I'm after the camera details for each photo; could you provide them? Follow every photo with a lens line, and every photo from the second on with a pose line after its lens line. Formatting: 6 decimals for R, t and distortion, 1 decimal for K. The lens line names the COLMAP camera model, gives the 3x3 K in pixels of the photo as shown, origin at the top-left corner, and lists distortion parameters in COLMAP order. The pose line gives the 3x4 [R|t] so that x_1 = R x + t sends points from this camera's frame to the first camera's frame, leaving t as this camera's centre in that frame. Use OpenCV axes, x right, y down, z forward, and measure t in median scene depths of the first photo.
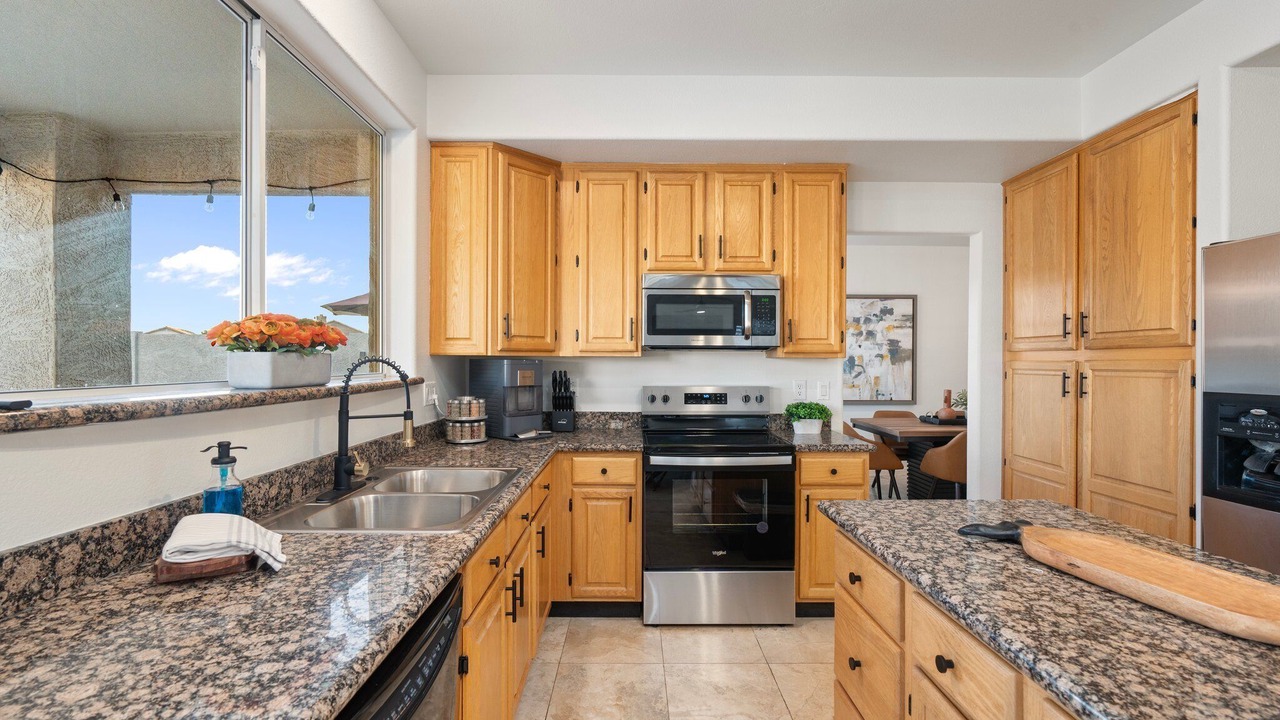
lens RADIAL K [[567.9, 0, 642.6], [0, 567.9, 364.2], [0, 0, 1]] dist [-0.012340, 0.005262]
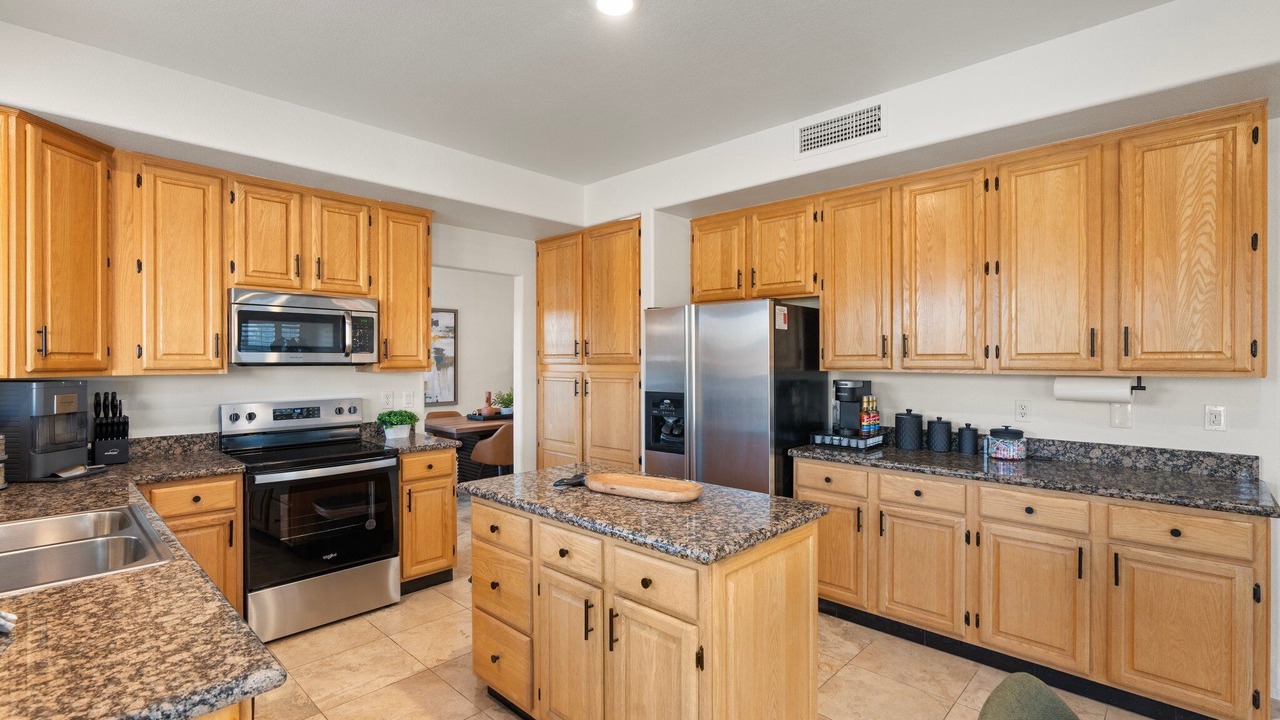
lens RADIAL K [[569.9, 0, 633.6], [0, 569.9, 362.1], [0, 0, 1]] dist [-0.012963, 0.004776]
pose [[0.700661, -0.005106, 0.713476, -0.213226], [0.006904, 0.999976, 0.000377, -0.030390], [-0.713461, 0.004662, 0.700679, -0.157981]]
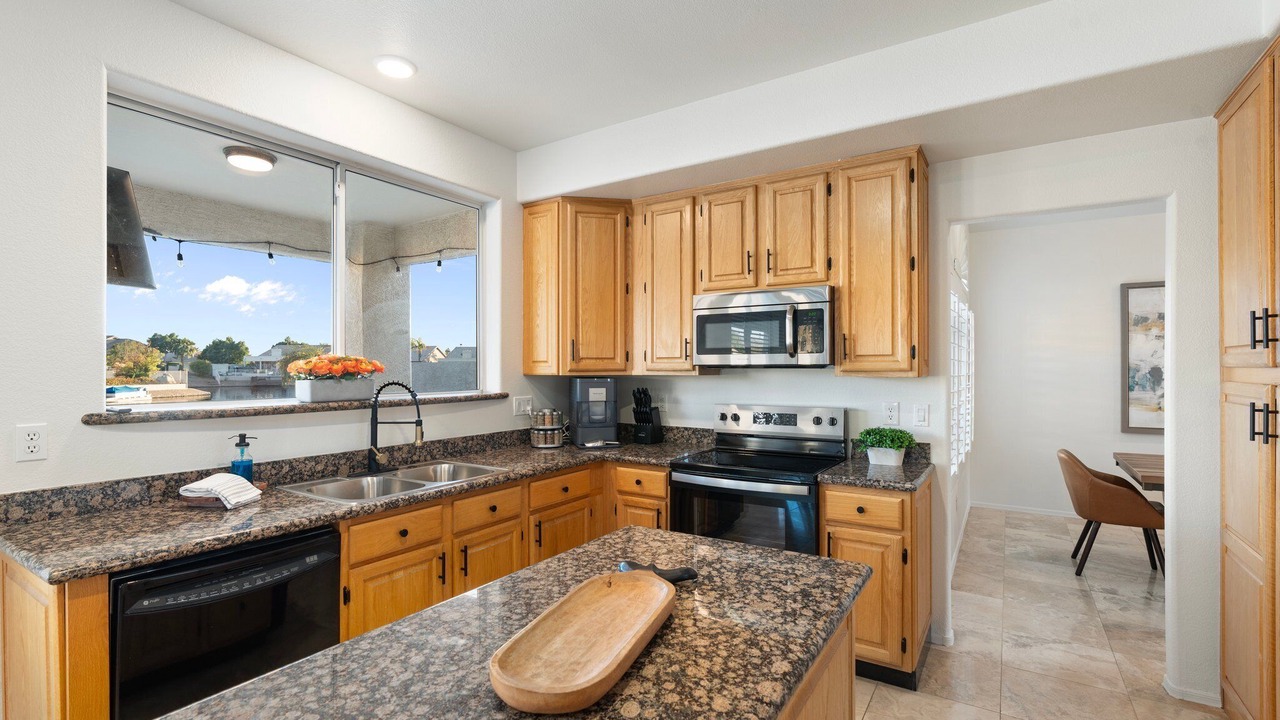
lens RADIAL K [[577.7, 0, 645.7], [0, 577.7, 367.2], [0, 0, 1]] dist [-0.008336, 0.000341]
pose [[0.838596, -0.005963, -0.544721, 0.511907], [0.001881, 0.999966, -0.008051, -0.021040], [0.544751, 0.005727, 0.838578, 0.074527]]
